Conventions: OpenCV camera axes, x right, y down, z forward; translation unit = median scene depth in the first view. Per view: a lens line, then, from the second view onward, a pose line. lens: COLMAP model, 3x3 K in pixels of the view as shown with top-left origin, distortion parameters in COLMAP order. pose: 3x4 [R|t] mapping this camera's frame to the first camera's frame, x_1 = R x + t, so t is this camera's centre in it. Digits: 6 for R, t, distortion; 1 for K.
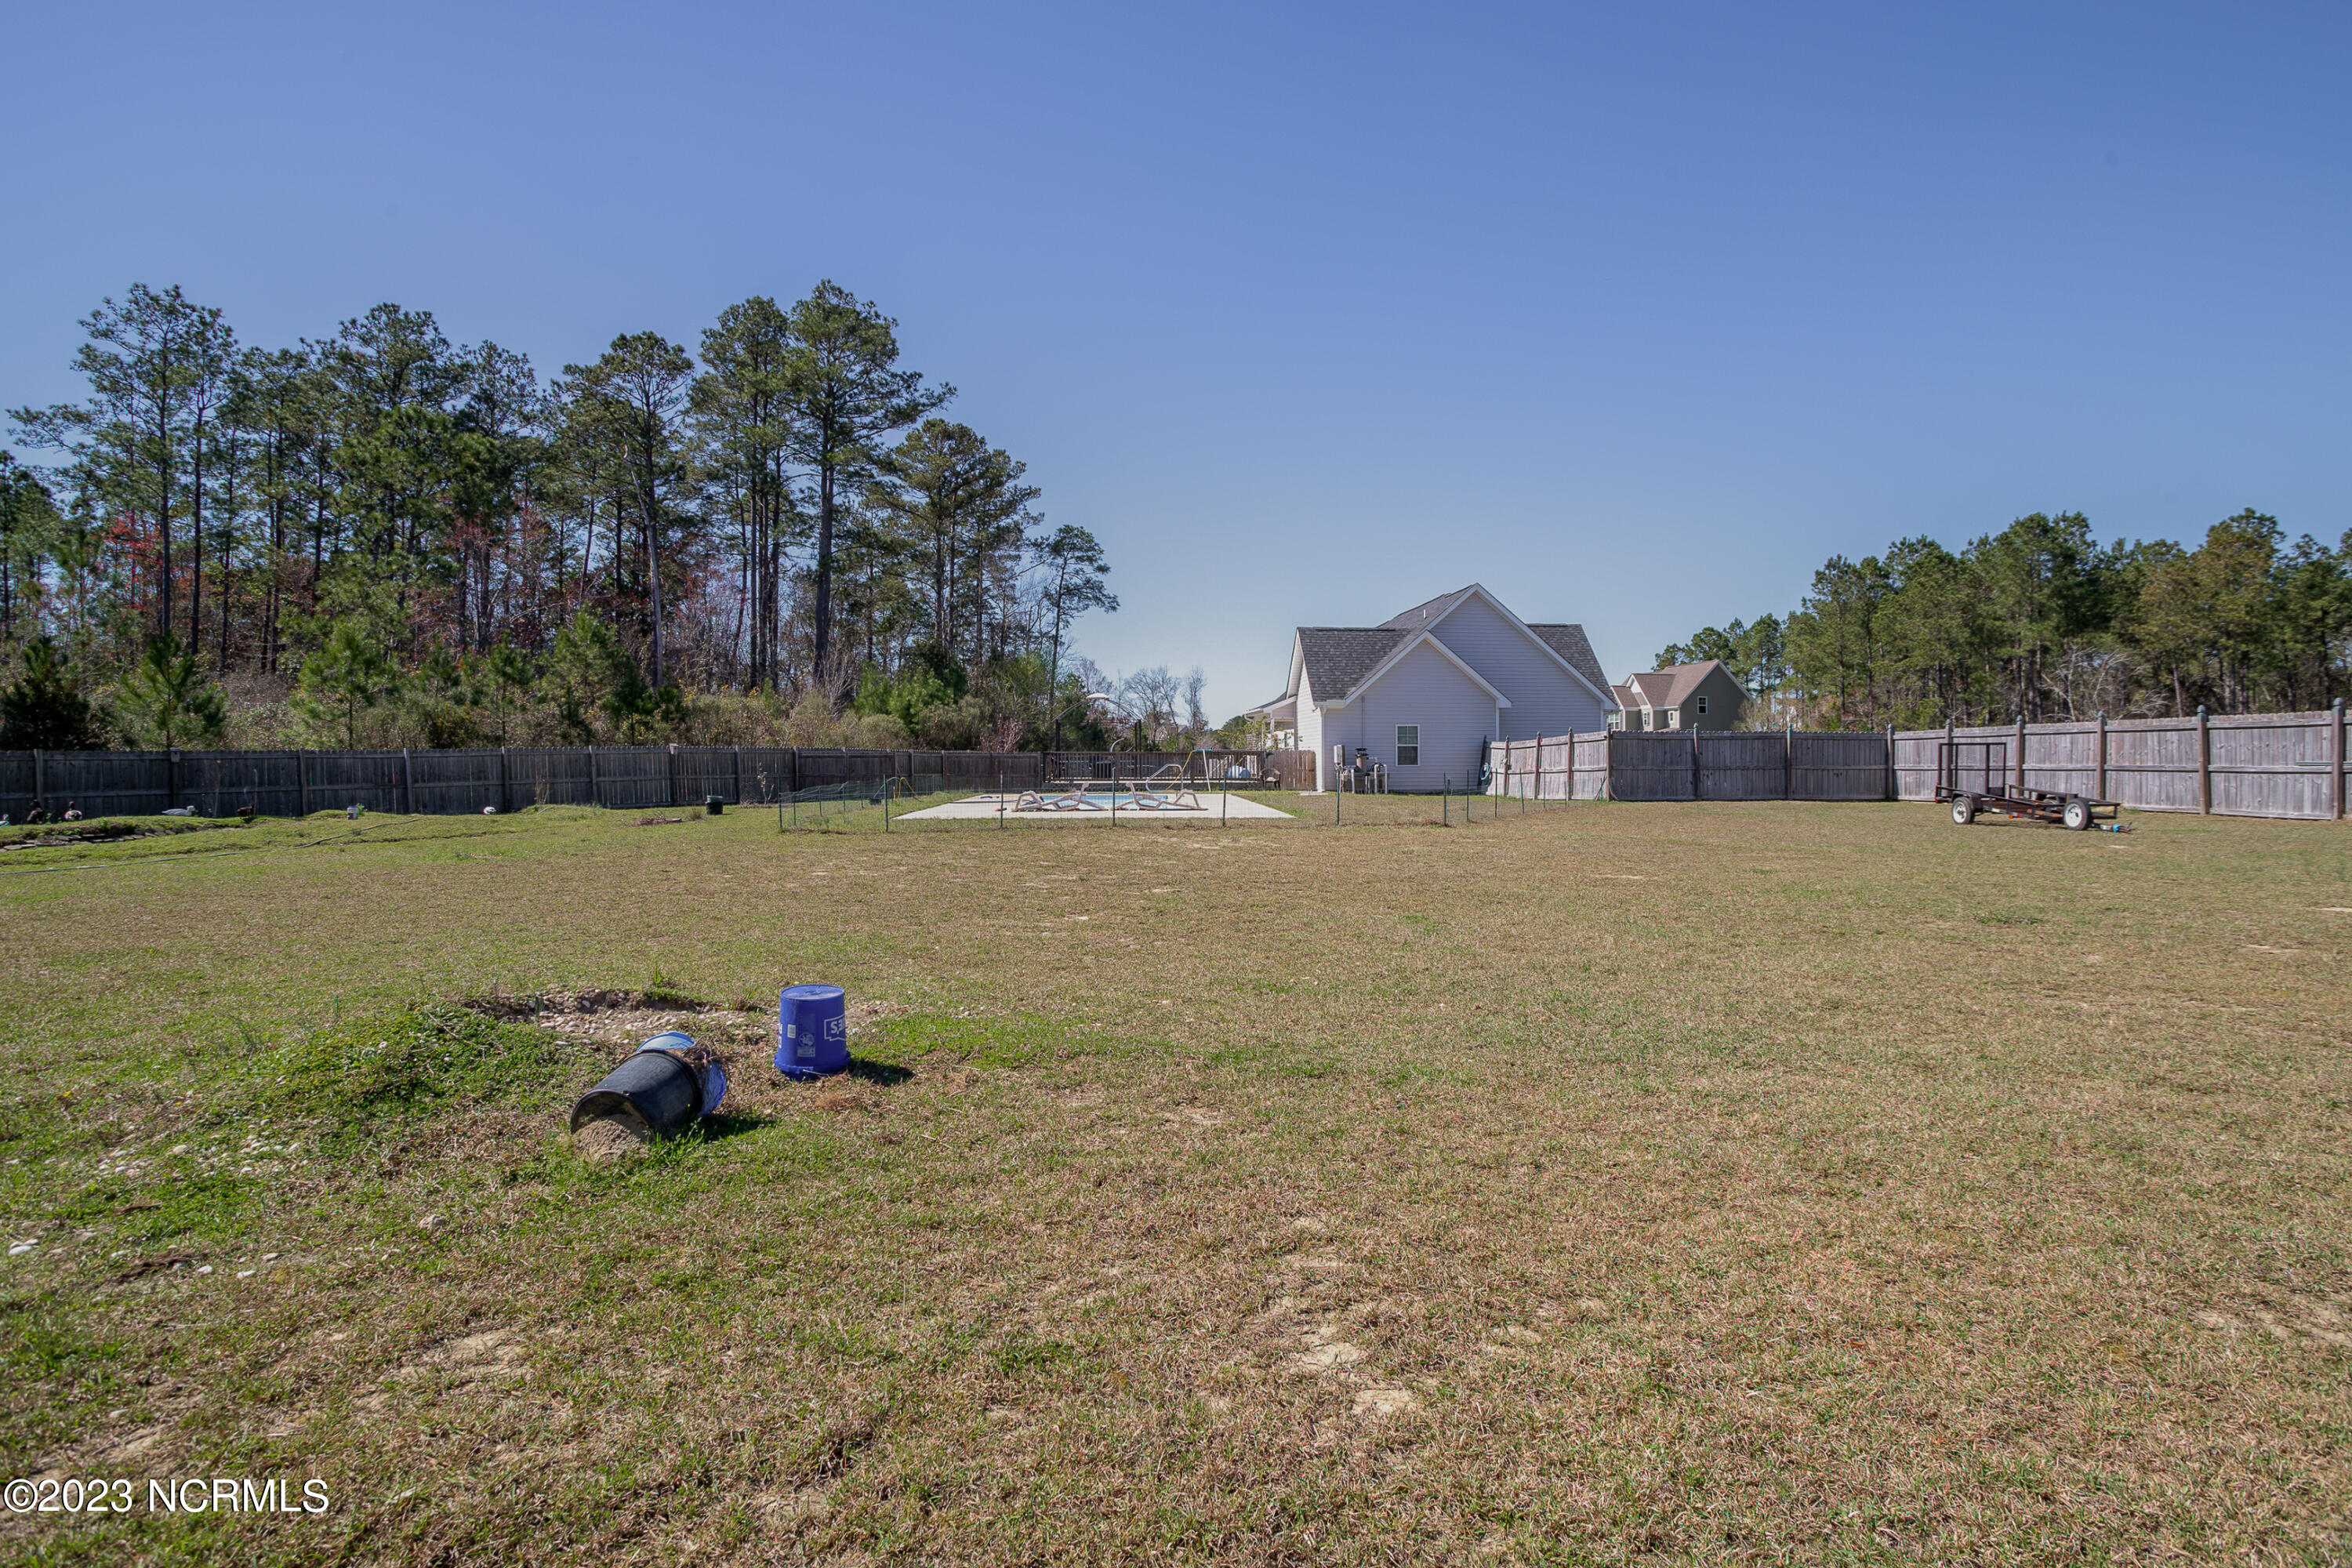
lens RADIAL K [[1176.3, 0, 1162.2], [0, 1176.3, 760.8], [0, 0, 1]] dist [-0.045109, 0.026807]
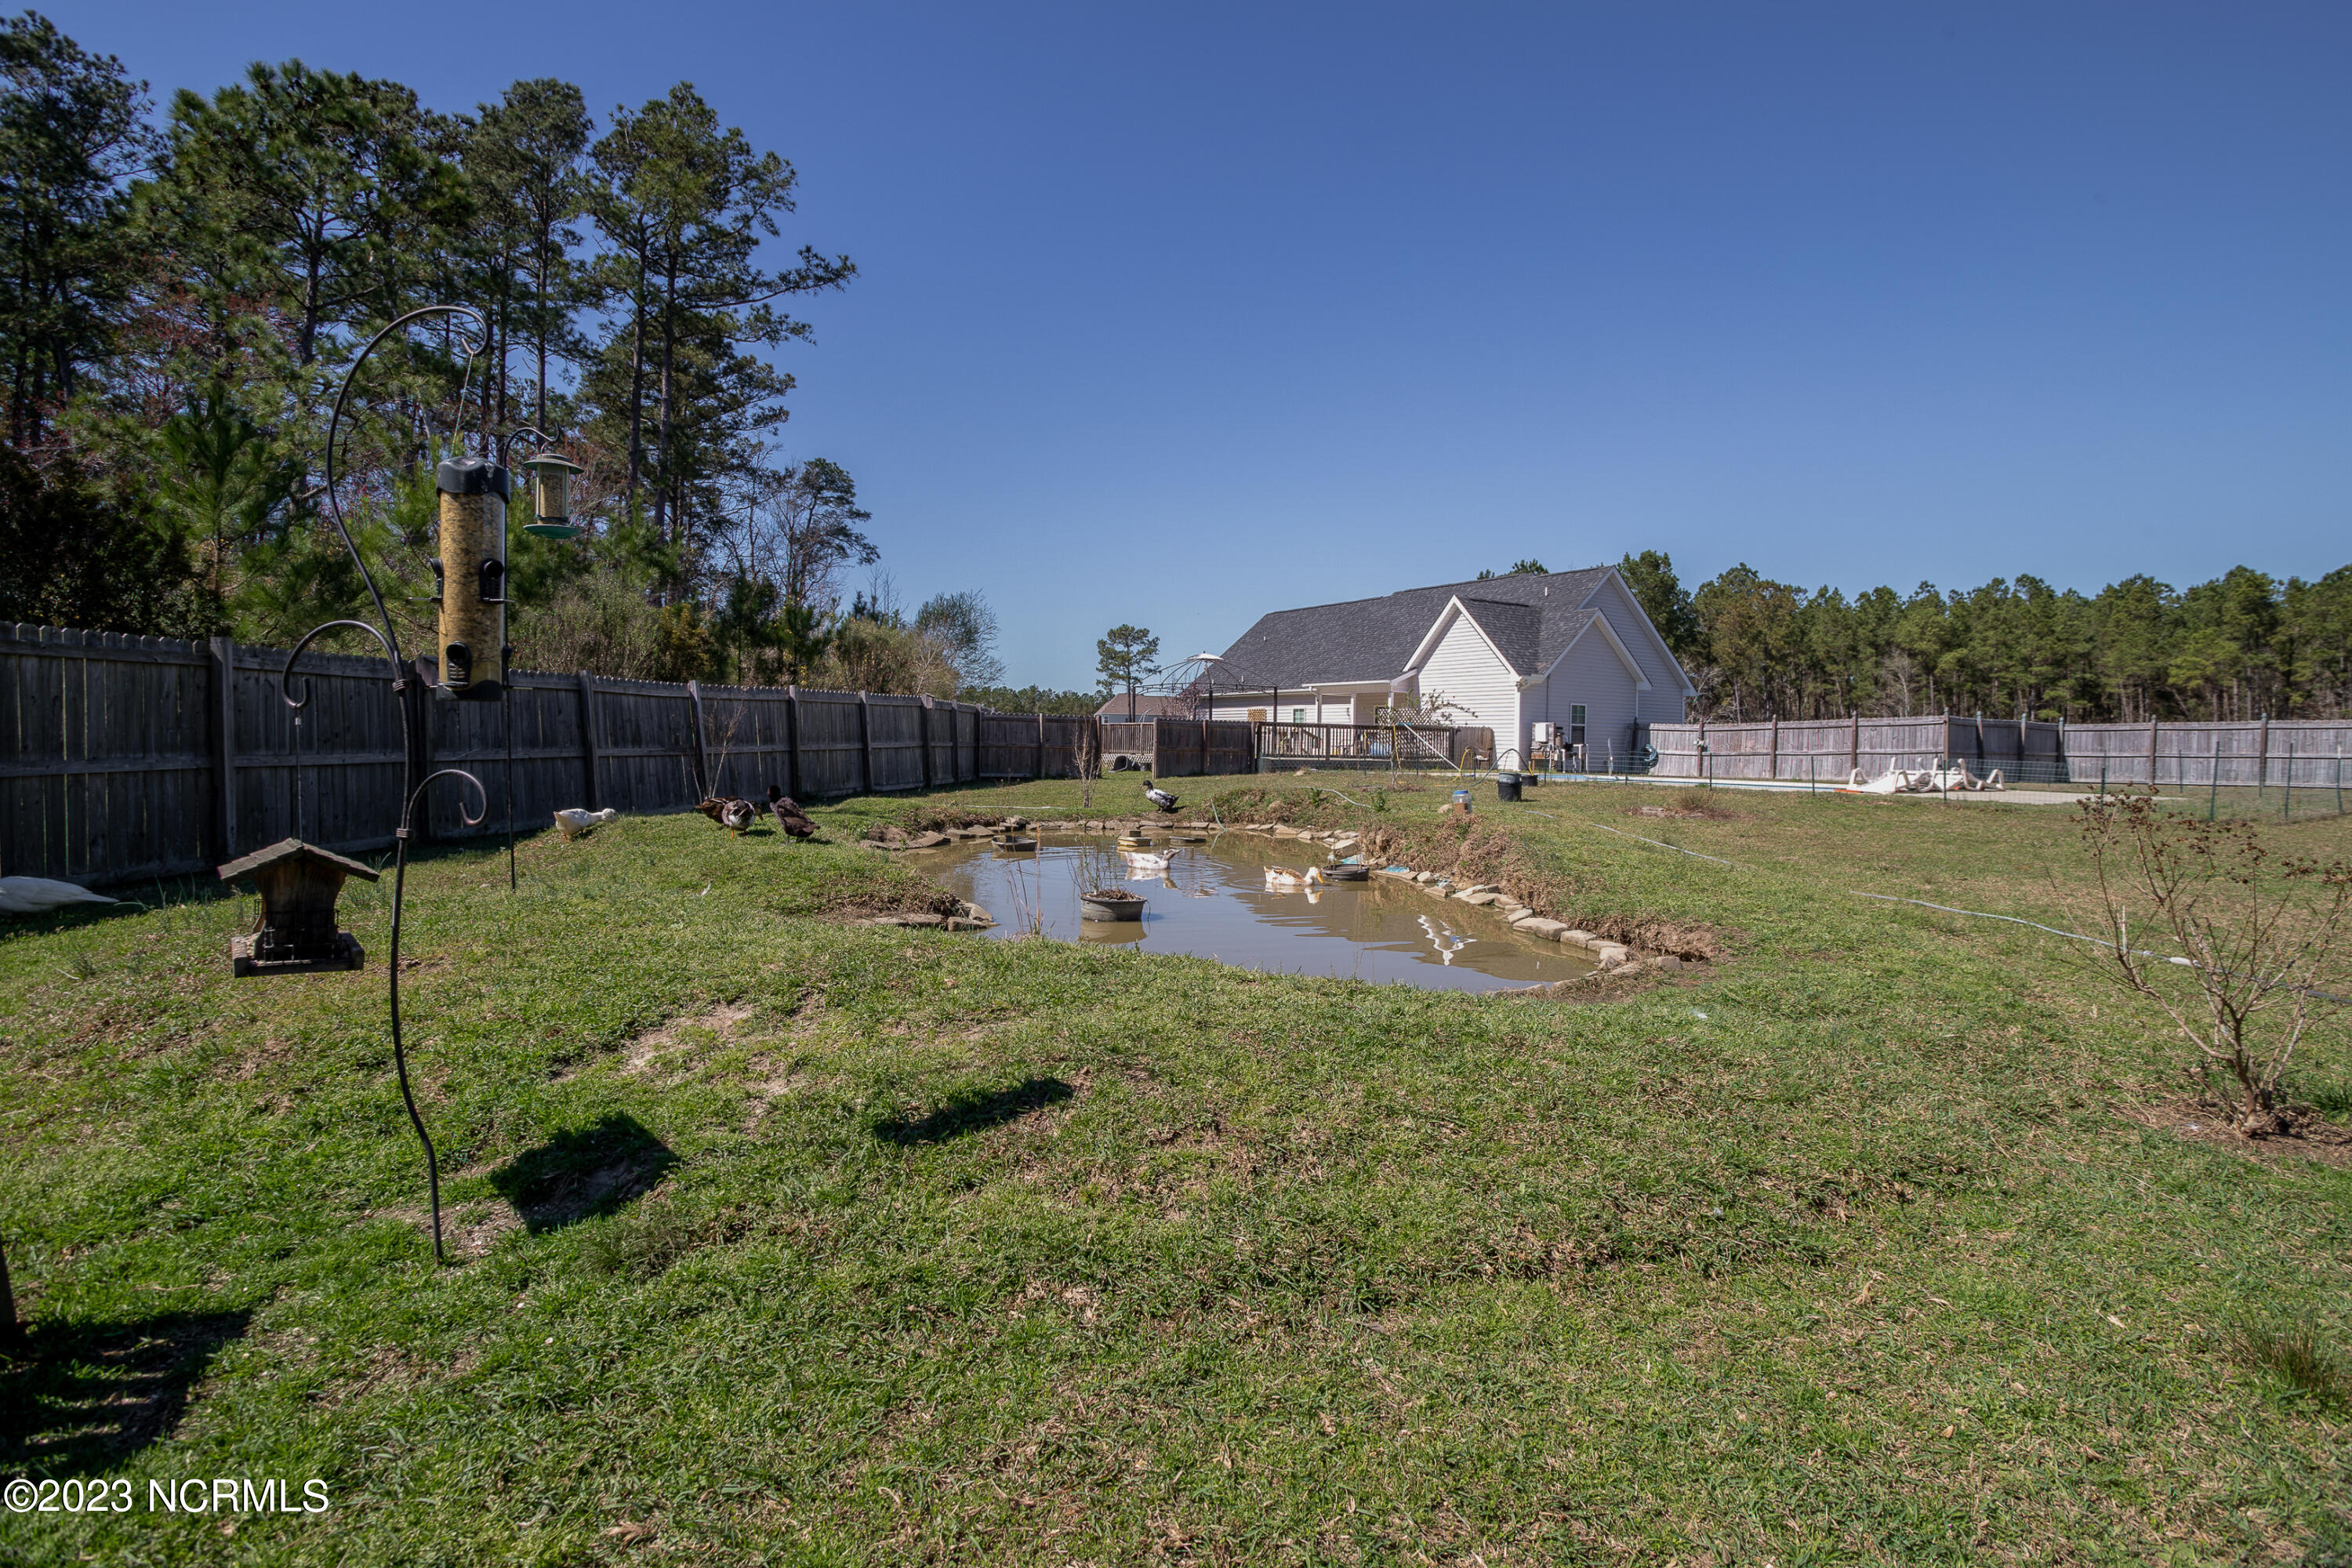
lens RADIAL K [[1150.7, 0, 1173.7], [0, 1150.7, 752.8], [0, 0, 1]] dist [-0.068335, 0.034702]
pose [[0.886161, 0.014482, 0.463151, -0.386177], [-0.018183, 0.999828, 0.003526, 0.009113], [-0.463020, -0.011546, 0.886273, 0.237773]]
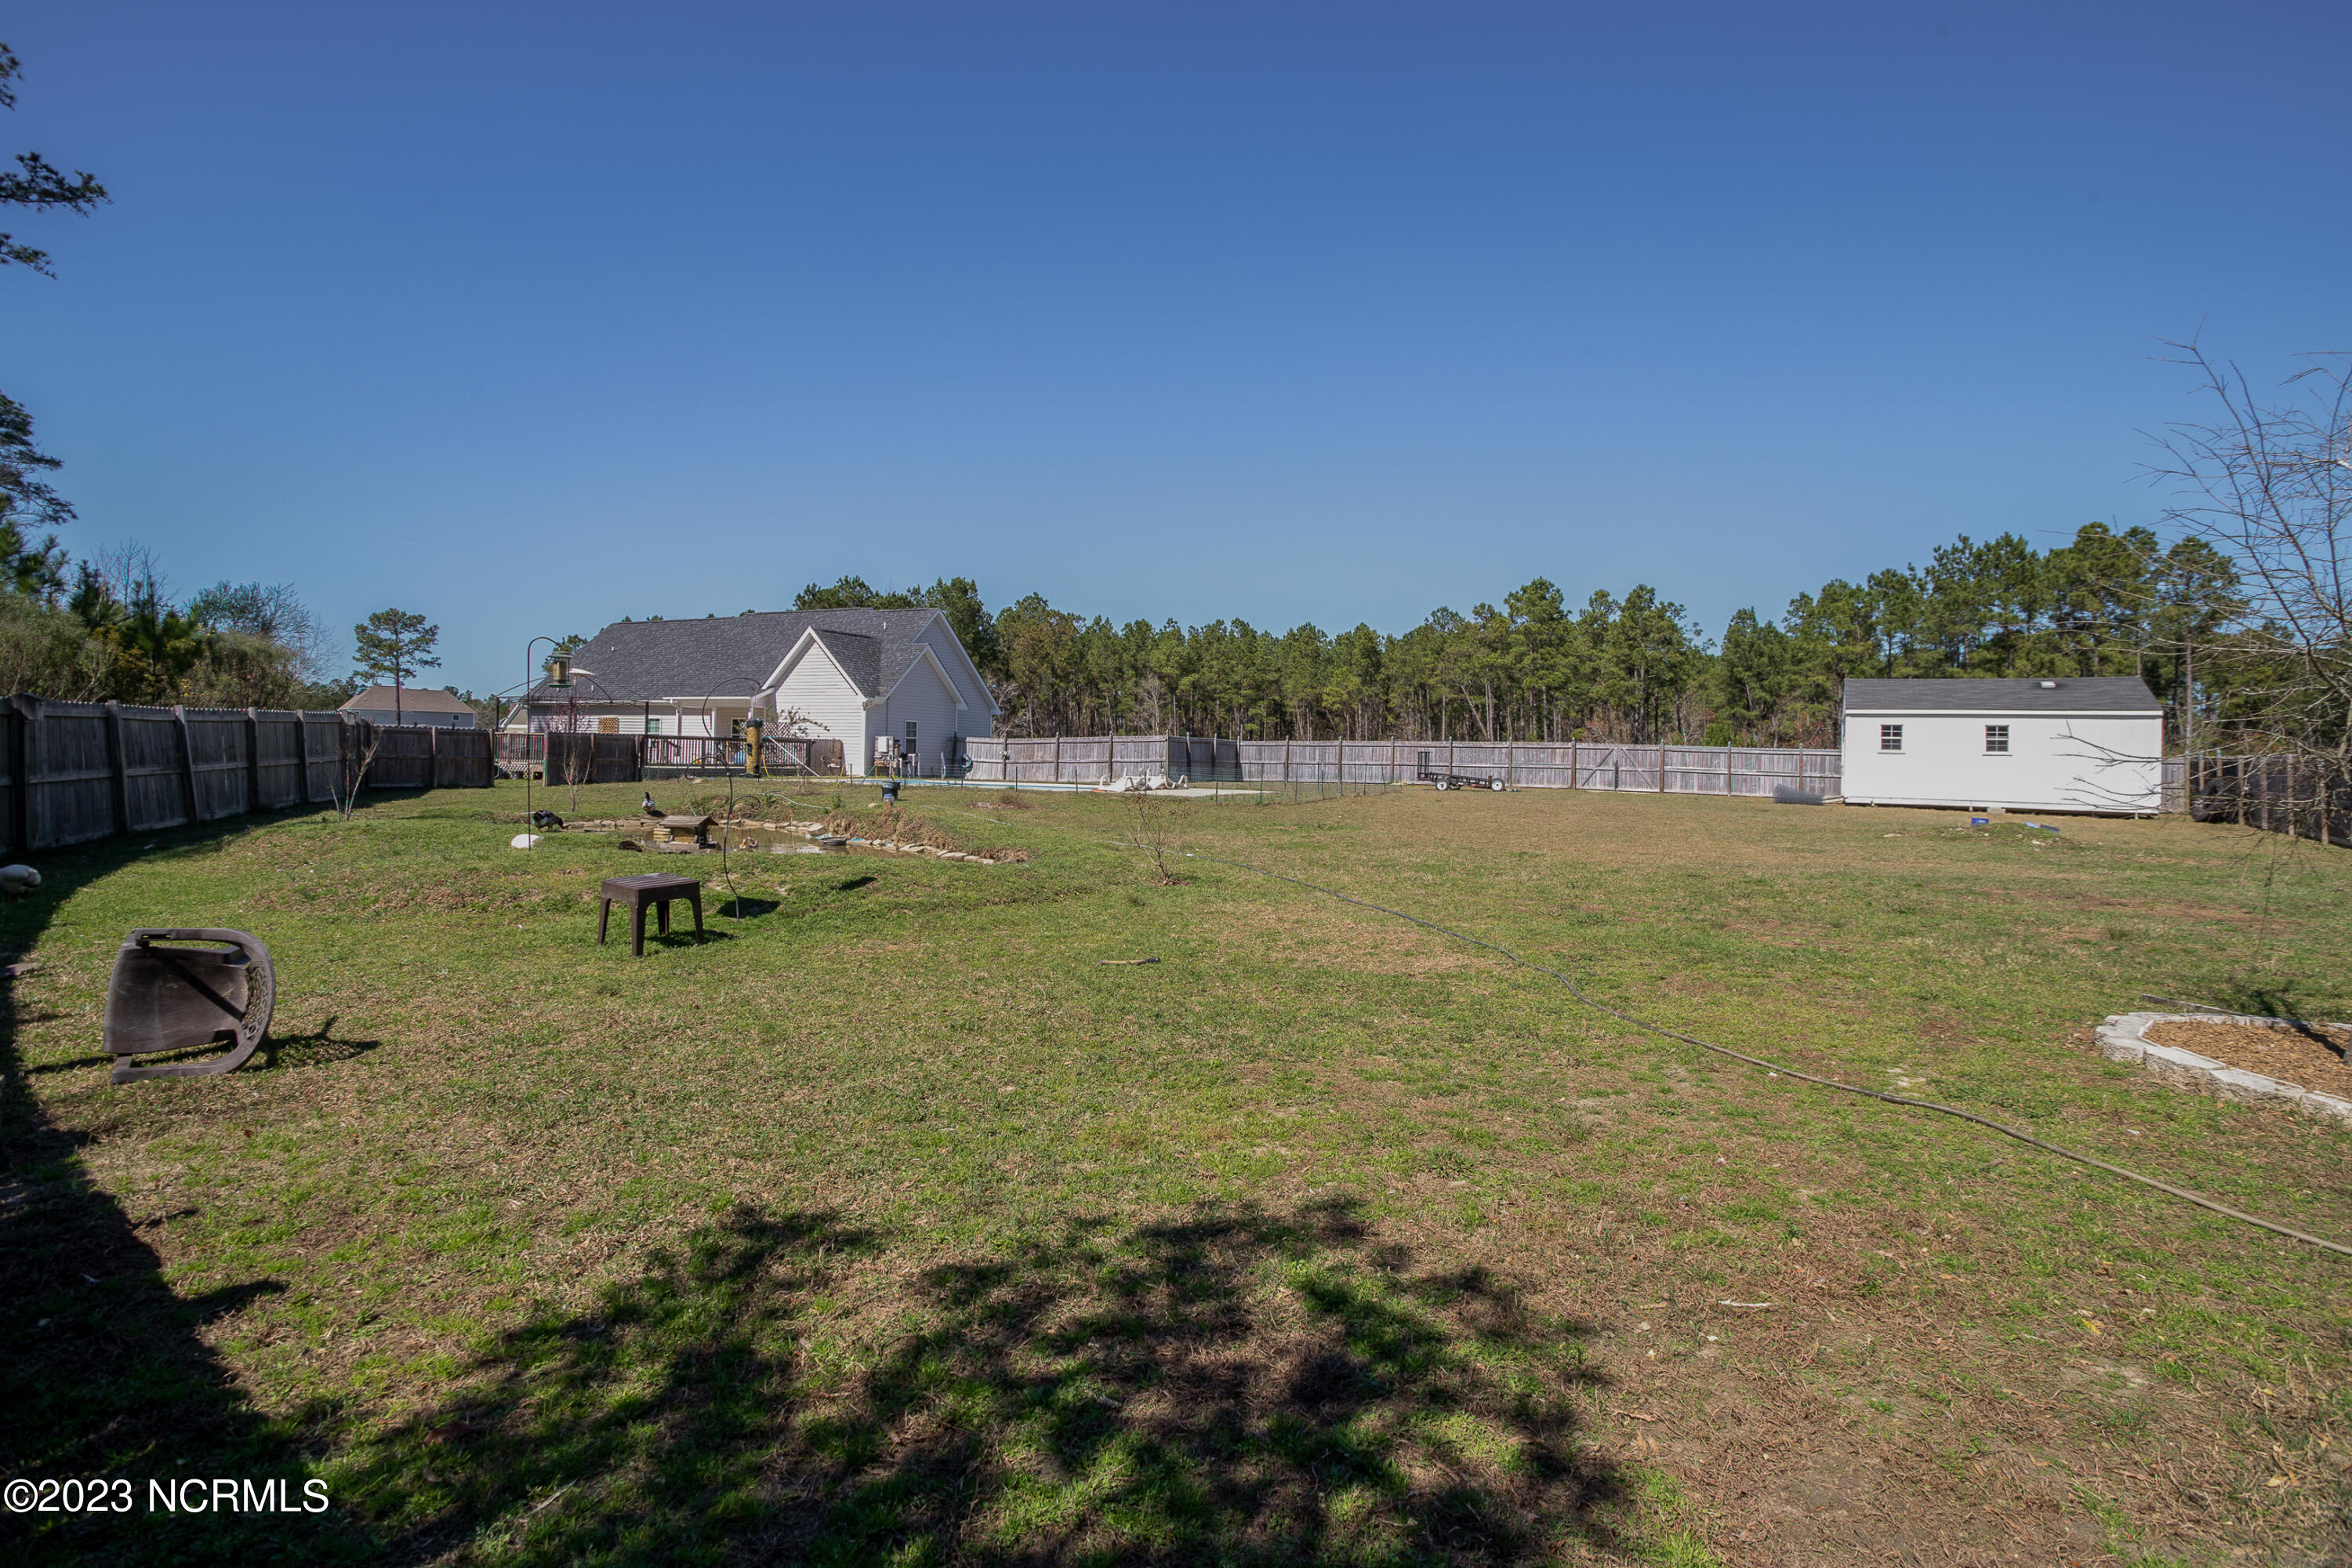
lens RADIAL K [[1150.7, 0, 1173.7], [0, 1150.7, 752.8], [0, 0, 1]] dist [-0.068335, 0.034702]
pose [[0.481755, 0.016495, 0.876151, -0.499508], [-0.018696, 0.999789, -0.008543, 0.004699], [-0.876107, -0.012265, 0.481961, 0.157447]]
